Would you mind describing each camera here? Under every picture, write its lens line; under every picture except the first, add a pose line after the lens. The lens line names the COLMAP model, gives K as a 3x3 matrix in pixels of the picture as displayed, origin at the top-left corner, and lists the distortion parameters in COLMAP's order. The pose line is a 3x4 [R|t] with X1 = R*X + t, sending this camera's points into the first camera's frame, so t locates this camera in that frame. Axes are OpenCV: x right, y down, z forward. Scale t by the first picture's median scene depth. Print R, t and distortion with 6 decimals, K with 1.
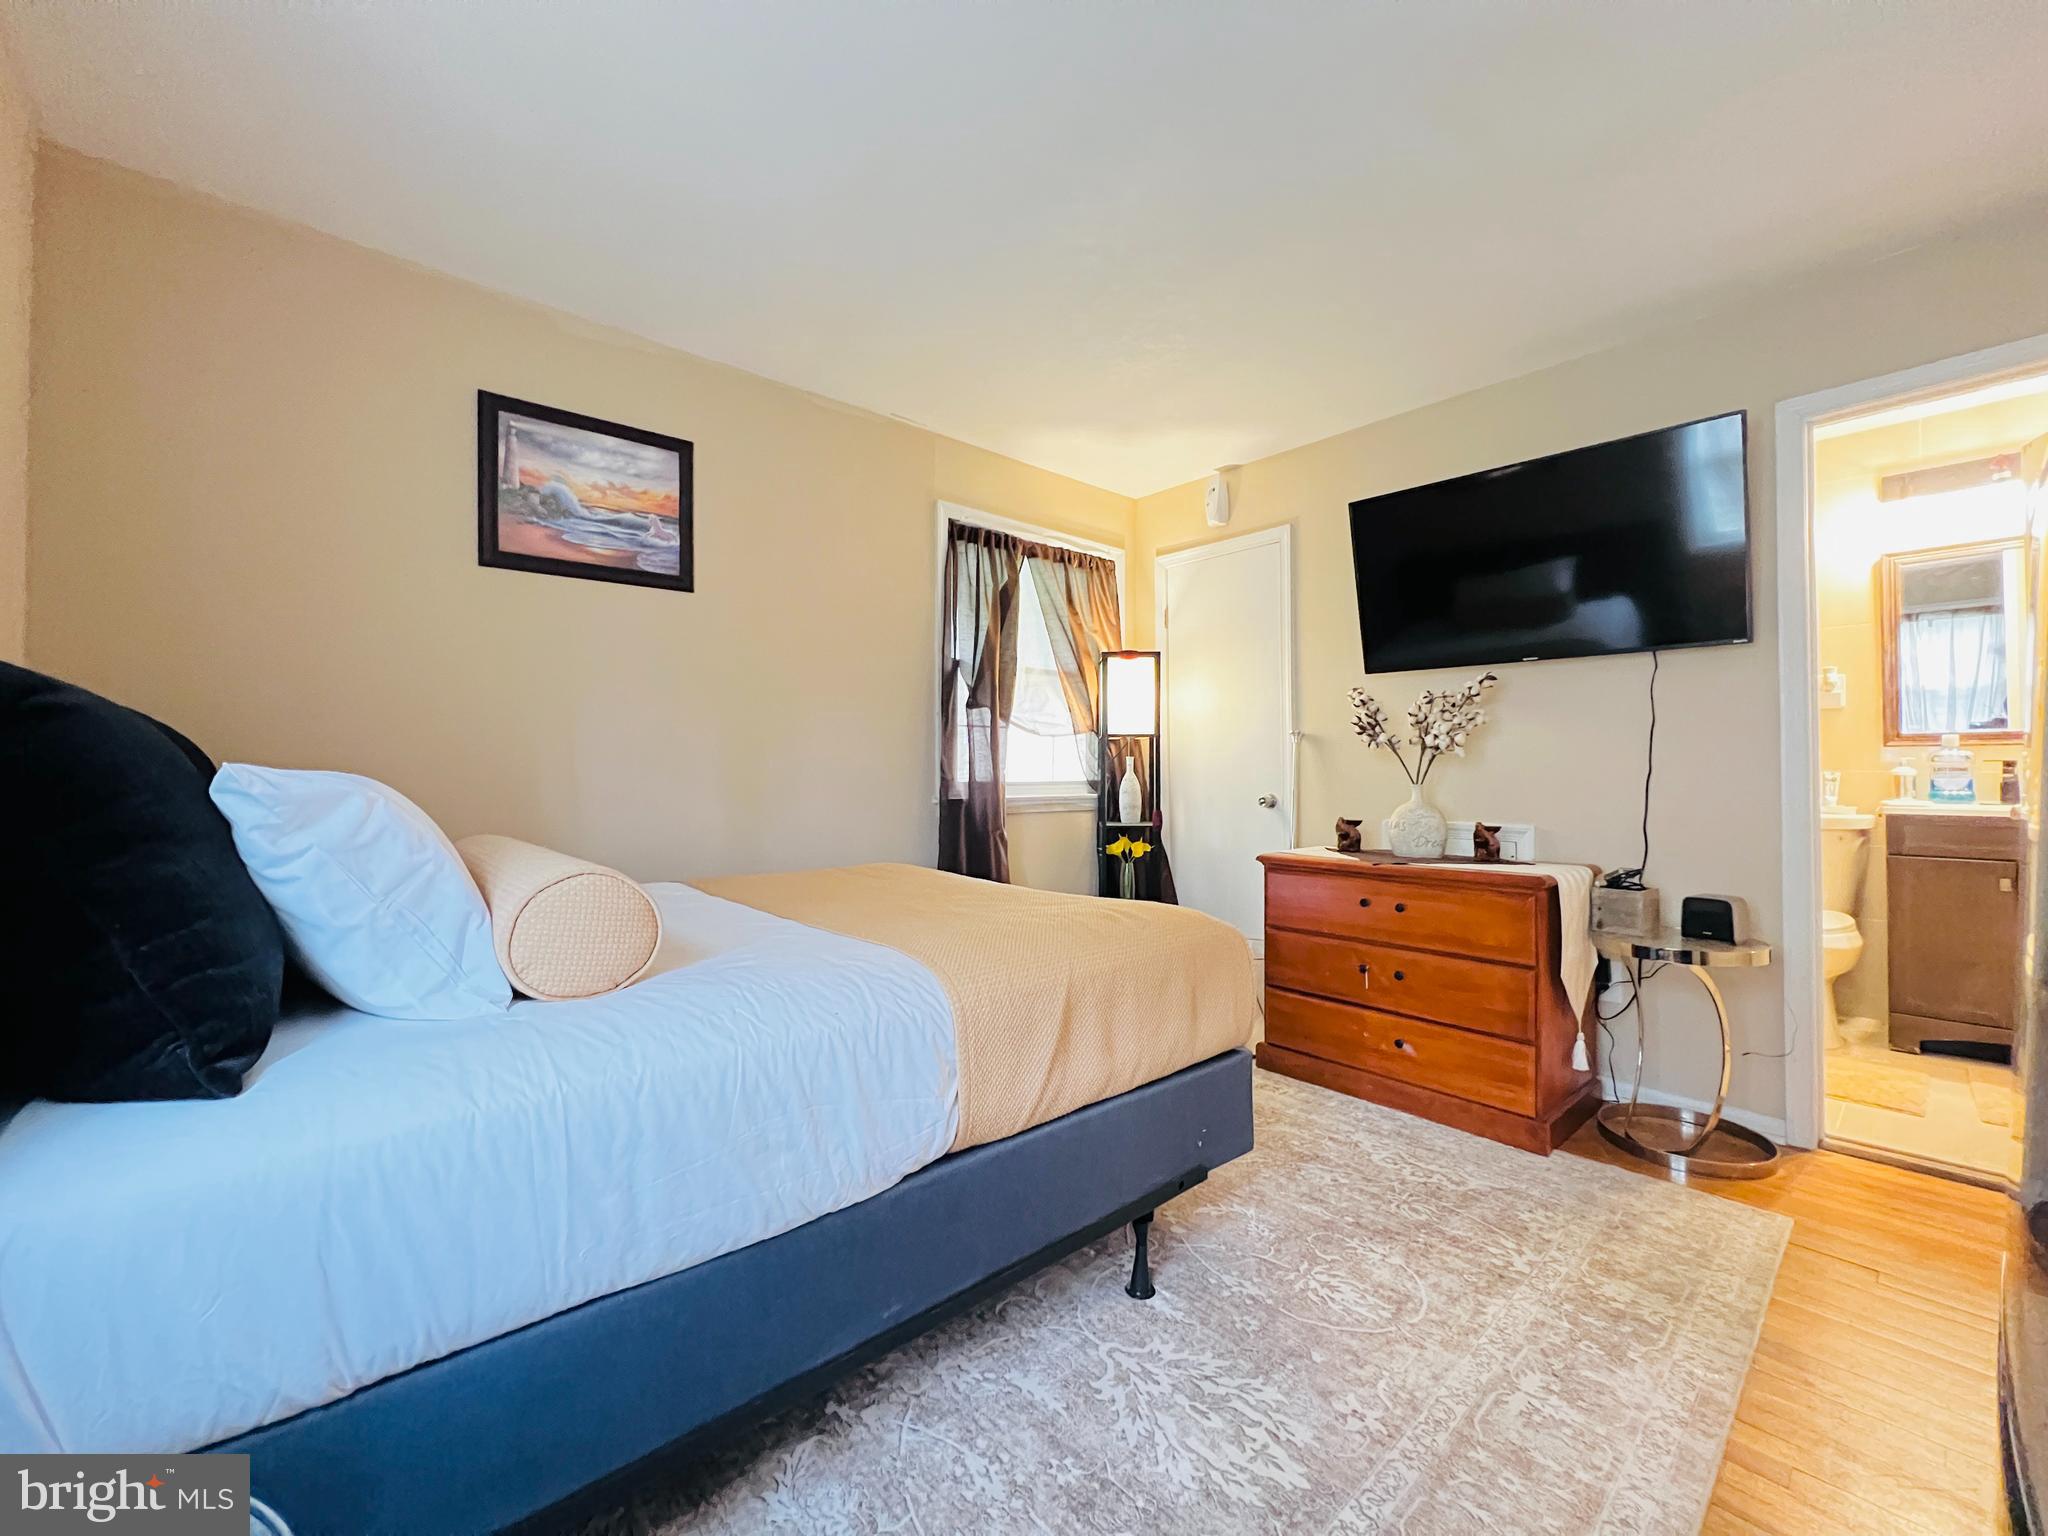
lens RADIAL K [[822.9, 0, 1020.0], [0, 822.9, 755.9], [0, 0, 1]] dist [-0.002465, 0.000030]
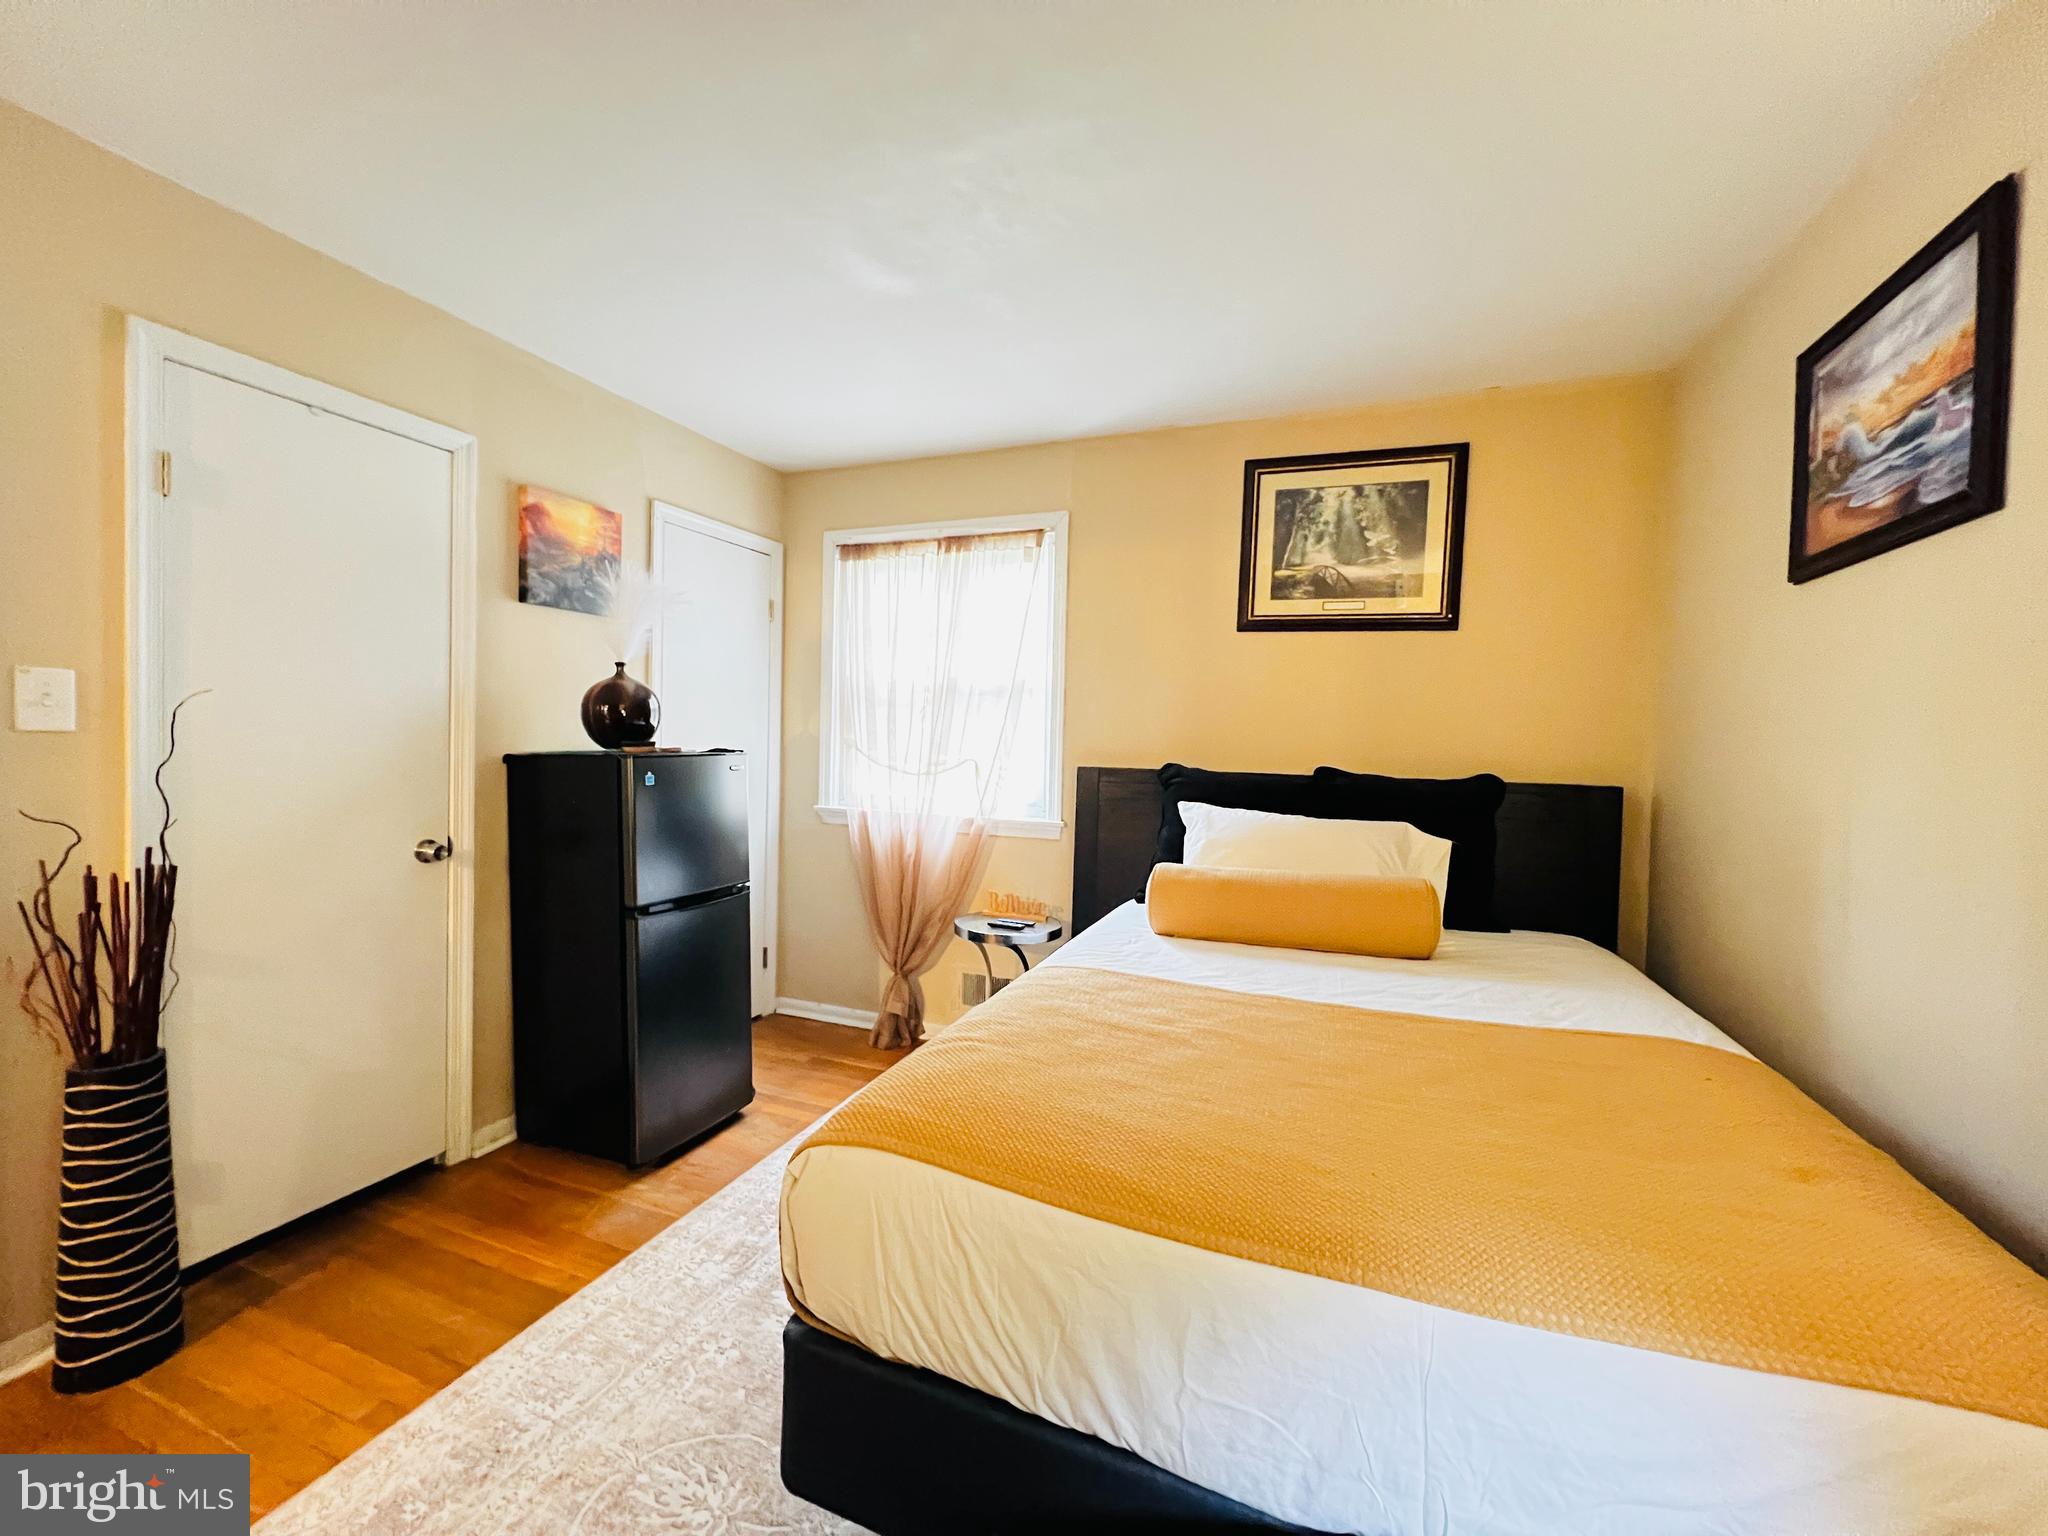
lens RADIAL K [[822.9, 0, 1012.1], [0, 822.9, 767.0], [0, 0, 1]] dist [-0.002465, 0.000030]
pose [[-0.892270, -0.005795, -0.451465, 0.330654], [-0.017877, 0.999587, 0.022502, -0.065506], [0.451148, 0.028149, -0.892005, 1.326053]]
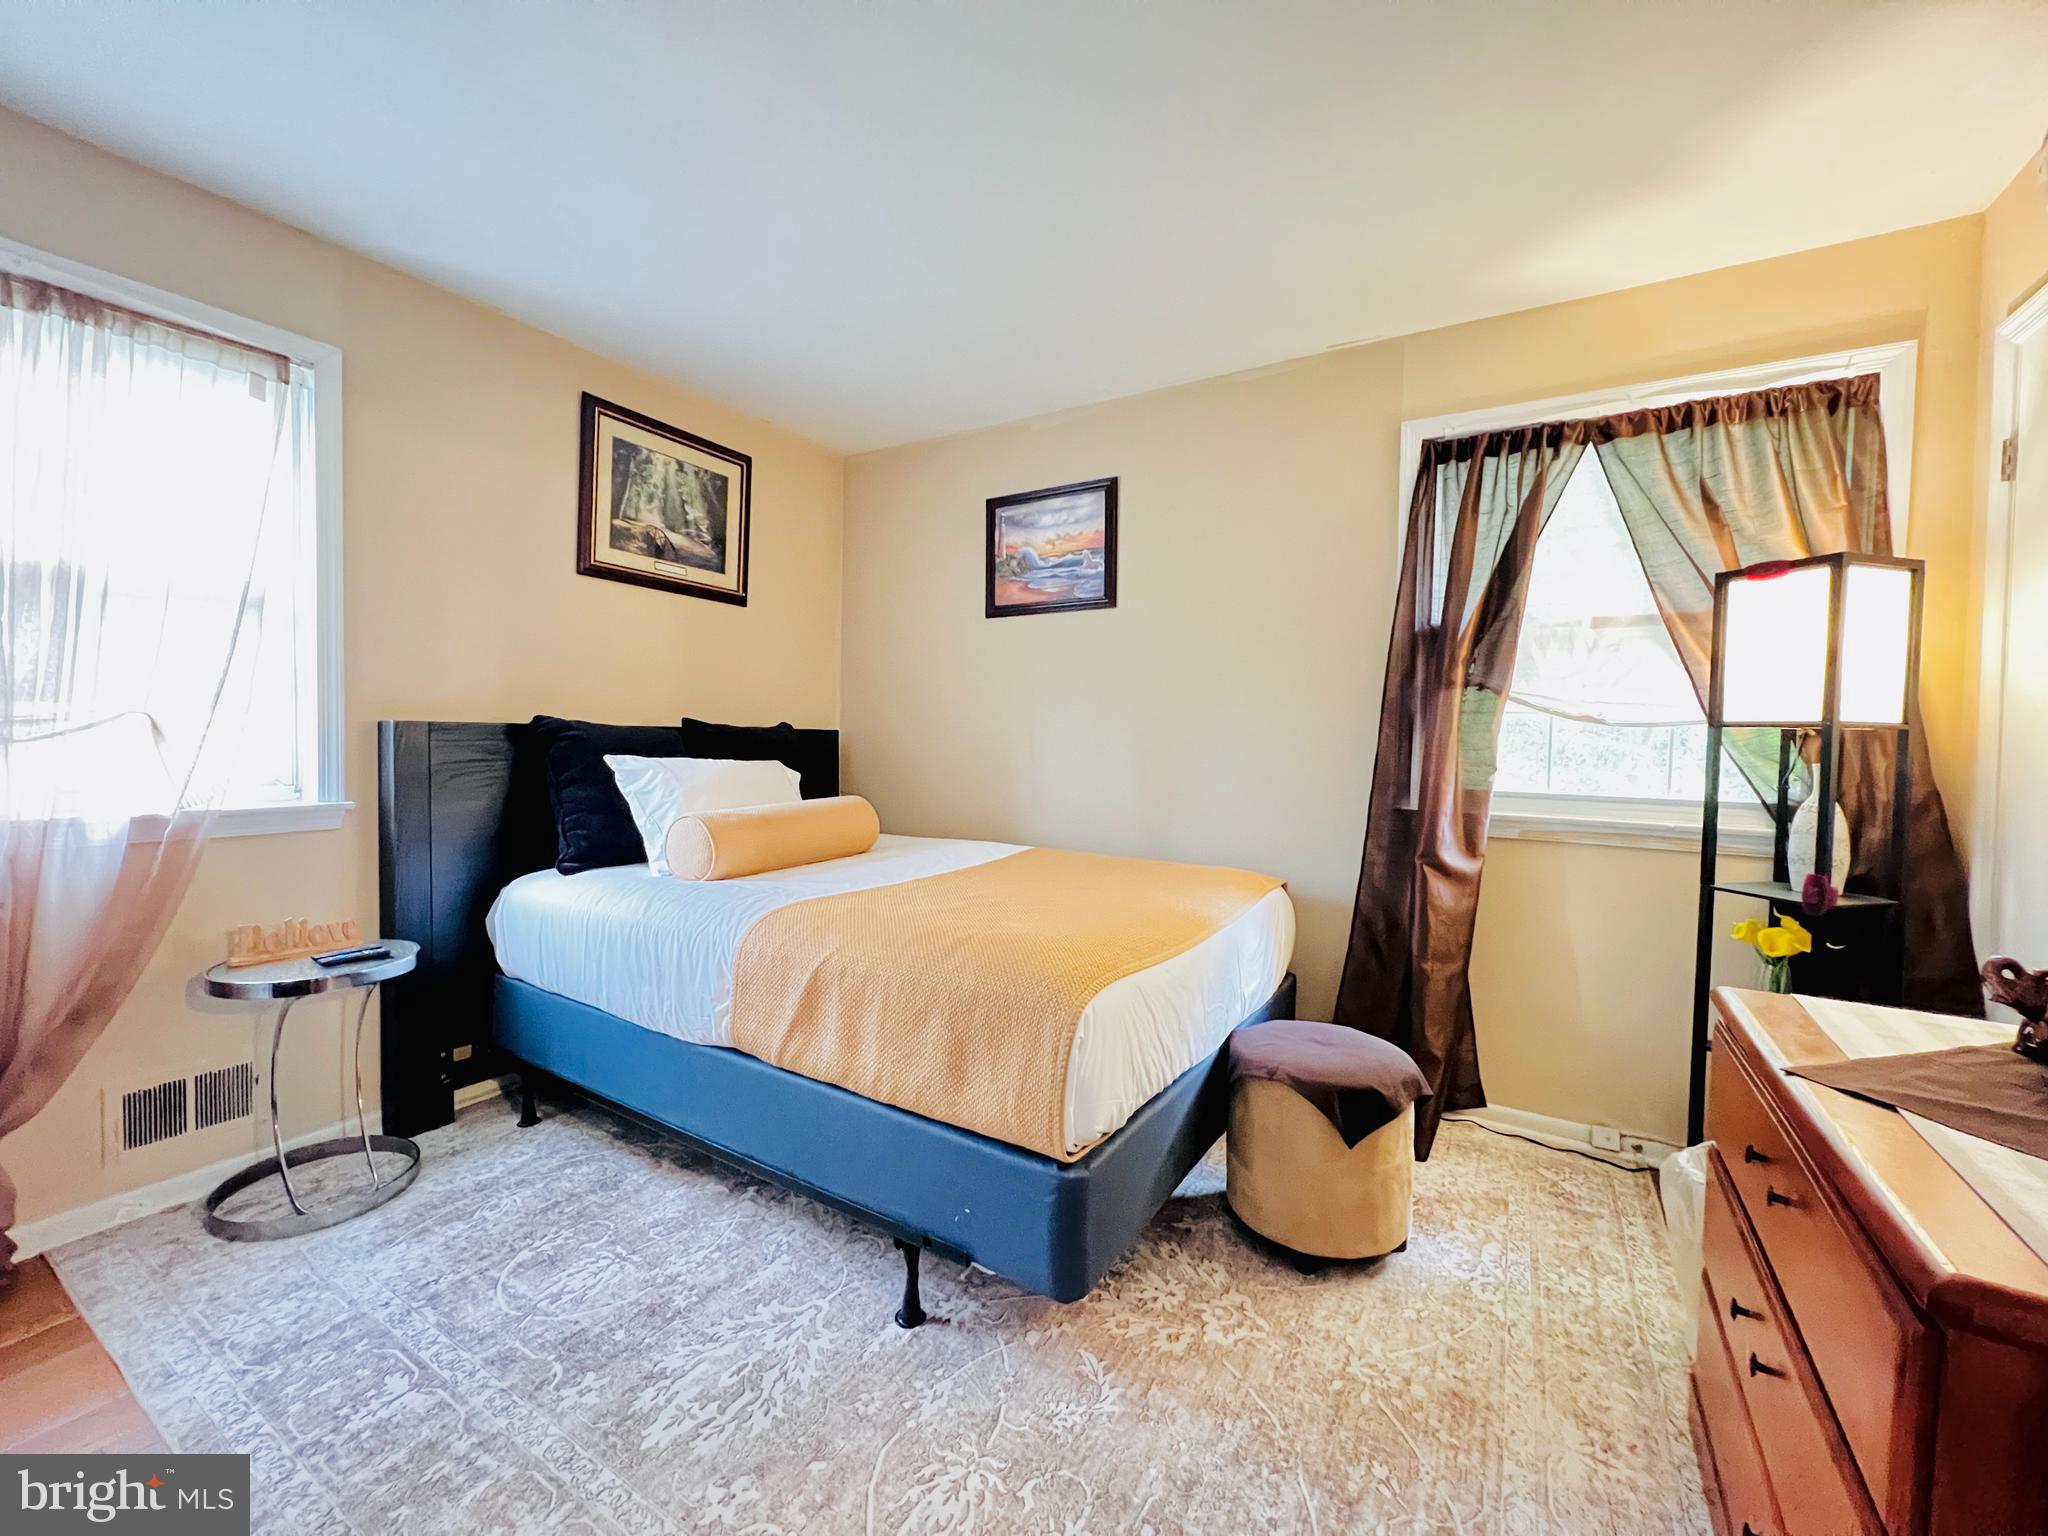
lens RADIAL K [[822.9, 0, 1018.3], [0, 822.9, 766.6], [0, 0, 1]] dist [-0.002465, 0.000030]
pose [[0.288068, 0.045000, -0.956552, 0.776030], [-0.004770, 0.998950, 0.045558, -0.031760], [0.957598, -0.008561, 0.287980, 0.609016]]
